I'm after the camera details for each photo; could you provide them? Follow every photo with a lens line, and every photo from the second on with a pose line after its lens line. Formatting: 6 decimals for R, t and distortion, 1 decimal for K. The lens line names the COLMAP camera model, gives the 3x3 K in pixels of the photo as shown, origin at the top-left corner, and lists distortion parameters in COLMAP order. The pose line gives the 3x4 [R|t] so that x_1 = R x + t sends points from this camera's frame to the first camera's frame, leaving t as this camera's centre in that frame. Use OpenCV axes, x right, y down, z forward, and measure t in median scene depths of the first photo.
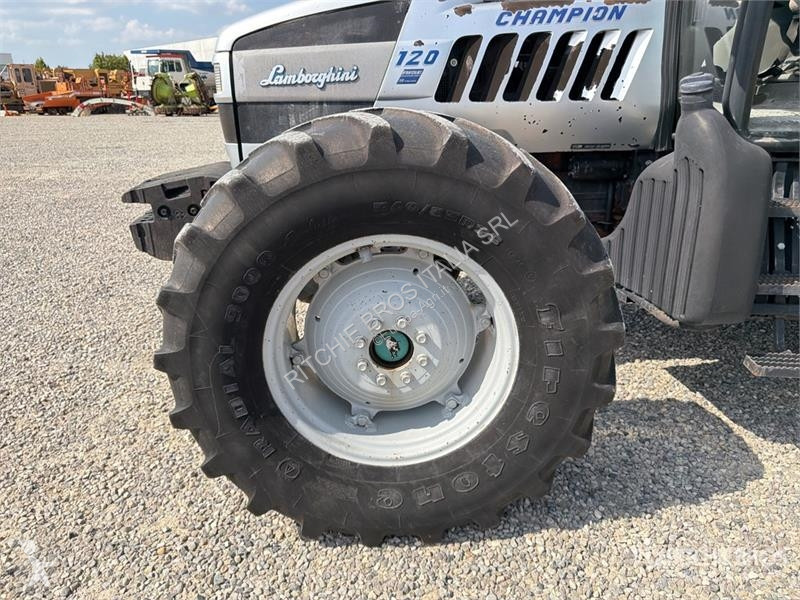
lens RADIAL K [[568.0, 0, 395.9], [0, 568.0, 305.1], [0, 0, 1]] dist [0.094533, -0.154171]
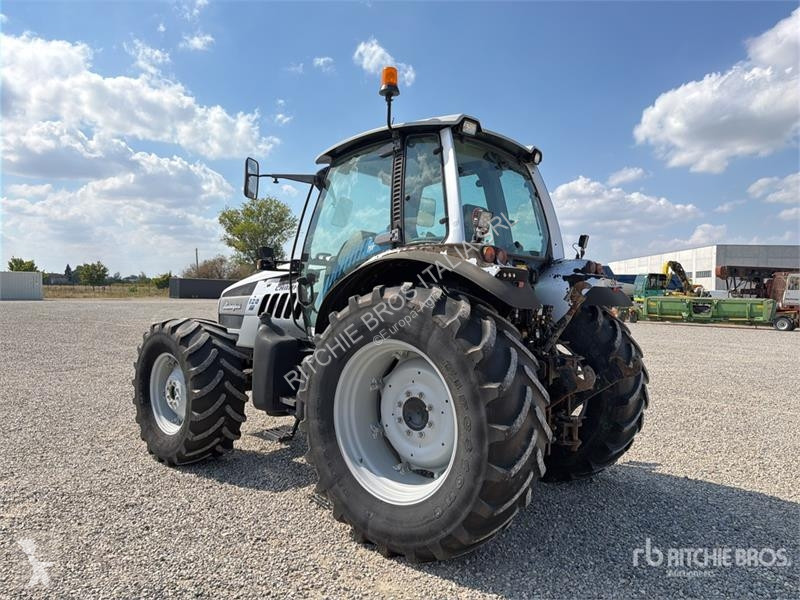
lens RADIAL K [[568.0, 0, 395.9], [0, 568.0, 305.1], [0, 0, 1]] dist [0.094533, -0.154171]
pose [[0.696277, 0.034834, -0.716928, 2.399061], [-0.258373, 0.944030, -0.205062, -0.037479], [0.669658, 0.328015, 0.666307, -0.327880]]
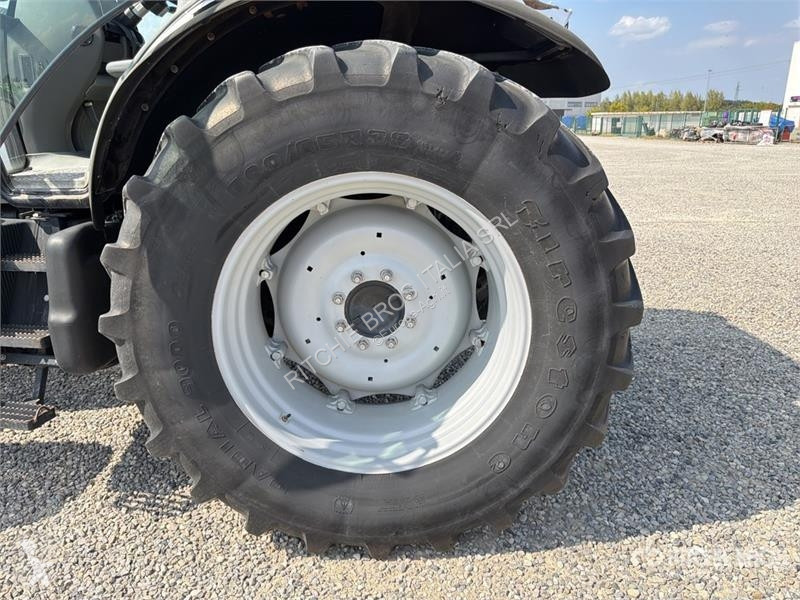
lens RADIAL K [[568.0, 0, 395.9], [0, 568.0, 305.1], [0, 0, 1]] dist [0.094533, -0.154171]
pose [[0.996668, 0.020670, -0.078897, 1.326732], [-0.023276, 0.999208, -0.032262, -0.072387], [0.078167, 0.033991, 0.996361, 0.027996]]
